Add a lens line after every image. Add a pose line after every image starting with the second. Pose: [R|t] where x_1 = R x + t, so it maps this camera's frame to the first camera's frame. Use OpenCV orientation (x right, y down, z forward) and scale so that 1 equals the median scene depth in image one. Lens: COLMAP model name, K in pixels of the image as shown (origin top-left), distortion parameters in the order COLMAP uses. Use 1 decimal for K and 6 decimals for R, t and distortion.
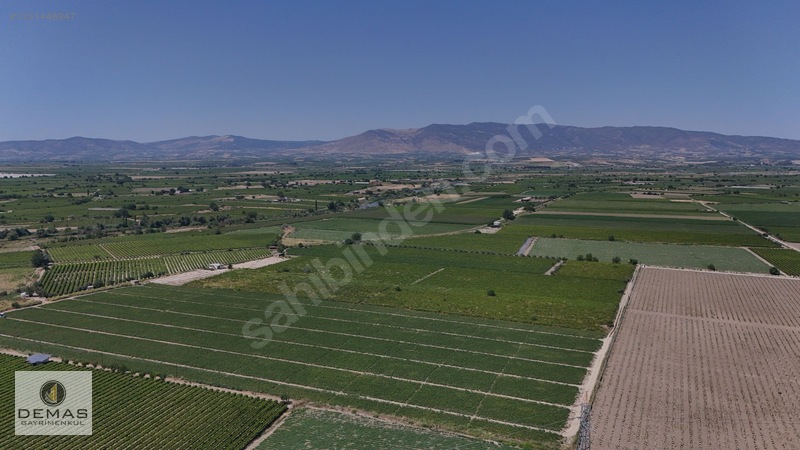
lens RADIAL K [[590.7, 0, 402.1], [0, 590.7, 223.5], [0, 0, 1]] dist [0.068045, -0.061483]
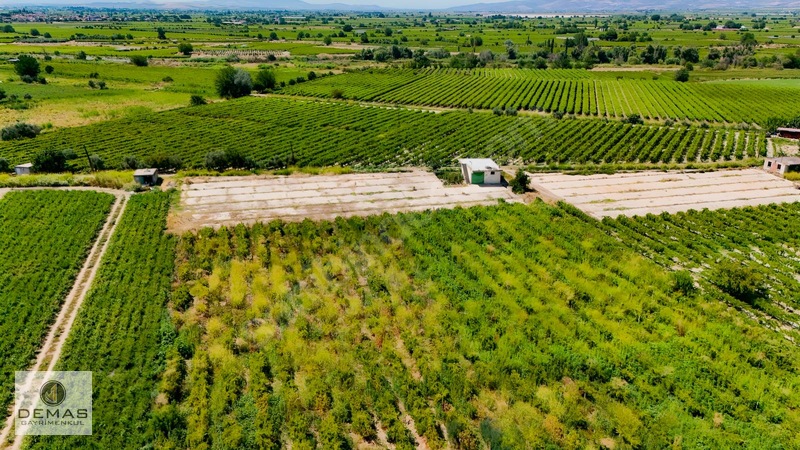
lens RADIAL K [[590.7, 0, 398.5], [0, 590.7, 226.0], [0, 0, 1]] dist [0.068045, -0.061483]
pose [[0.622552, 0.269332, -0.734771, -0.081911], [-0.091988, 0.957587, 0.273066, 0.016414], [0.777153, -0.102407, 0.620923, 0.490193]]
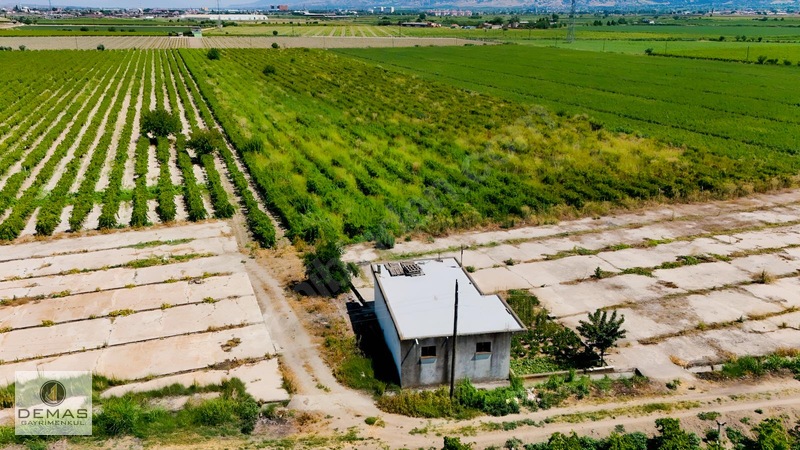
lens RADIAL K [[590.7, 0, 397.8], [0, 590.7, 228.7], [0, 0, 1]] dist [0.068045, -0.061483]
pose [[-0.691546, -0.255214, 0.675744, -0.218504], [0.077485, 0.903895, 0.420678, 0.017127], [-0.718164, 0.343278, -0.605310, 0.637602]]
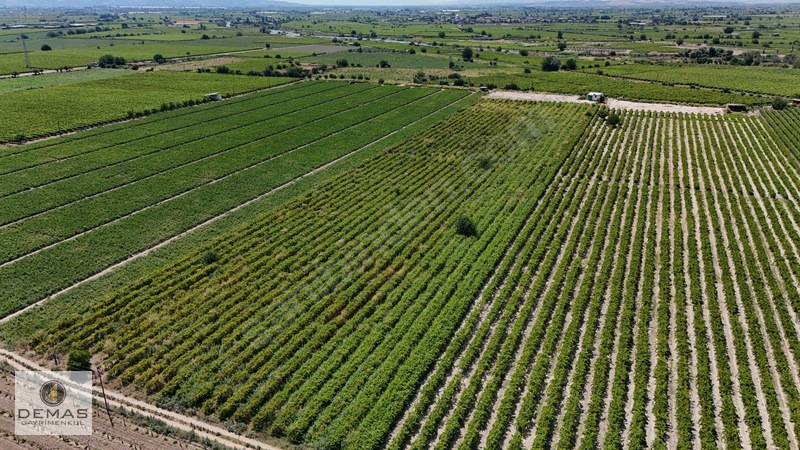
lens RADIAL K [[590.7, 0, 396.7], [0, 590.7, 222.7], [0, 0, 1]] dist [0.068045, -0.061483]
pose [[-0.007322, 0.342942, -0.939328, 0.241604], [-0.109317, 0.933449, 0.341648, -0.001908], [0.993980, 0.105186, 0.030655, 0.464731]]
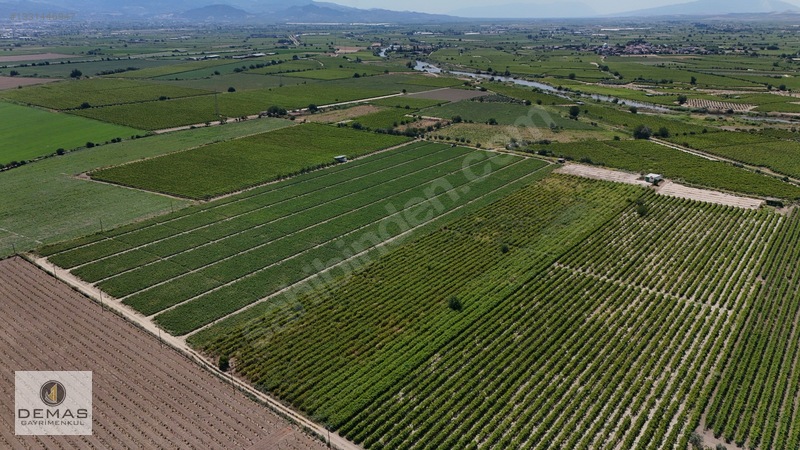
lens RADIAL K [[590.7, 0, 396.2], [0, 590.7, 221.4], [0, 0, 1]] dist [0.068045, -0.061483]
pose [[-0.258347, 0.314338, -0.913481, 0.323772], [-0.104447, 0.930950, 0.349889, -0.072407], [0.960389, 0.185803, -0.207677, 0.514910]]
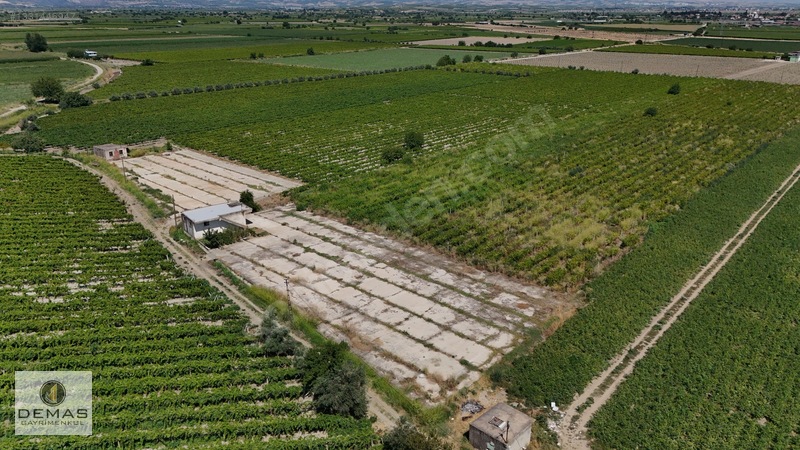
lens RADIAL K [[590.7, 0, 398.1], [0, 590.7, 226.5], [0, 0, 1]] dist [0.068045, -0.061483]
pose [[0.314664, -0.332840, 0.888934, -0.297241], [0.109575, 0.942982, 0.314290, 0.007722], [-0.942857, -0.001490, 0.333193, 0.525325]]
